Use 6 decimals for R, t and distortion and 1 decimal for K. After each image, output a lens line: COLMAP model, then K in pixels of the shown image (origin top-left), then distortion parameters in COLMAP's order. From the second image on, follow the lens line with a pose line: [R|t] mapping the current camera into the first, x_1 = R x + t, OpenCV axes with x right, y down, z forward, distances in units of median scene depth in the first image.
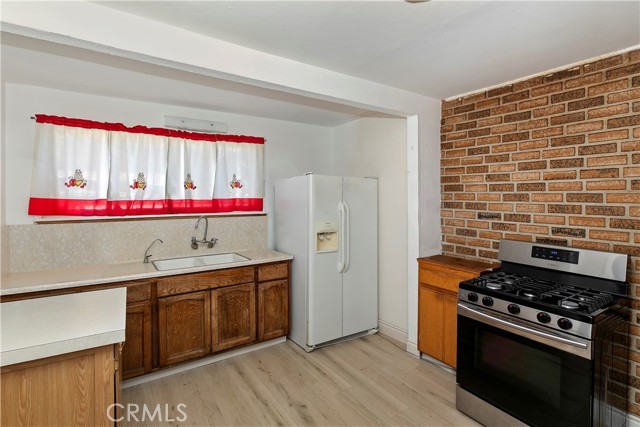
lens RADIAL K [[314.6, 0, 317.3], [0, 314.6, 201.8], [0, 0, 1]] dist [-0.002773, -0.000334]
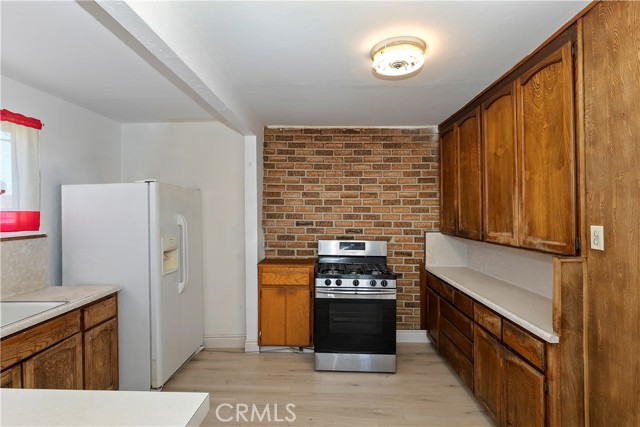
lens RADIAL K [[319.5, 0, 320.0], [0, 319.5, 213.5], [0, 0, 1]] dist [-0.001767, -0.000531]
pose [[0.571208, -0.011366, 0.820726, -0.502654], [0.012540, 0.999908, 0.005120, -0.003199], [-0.820709, 0.007367, 0.571298, 0.172484]]
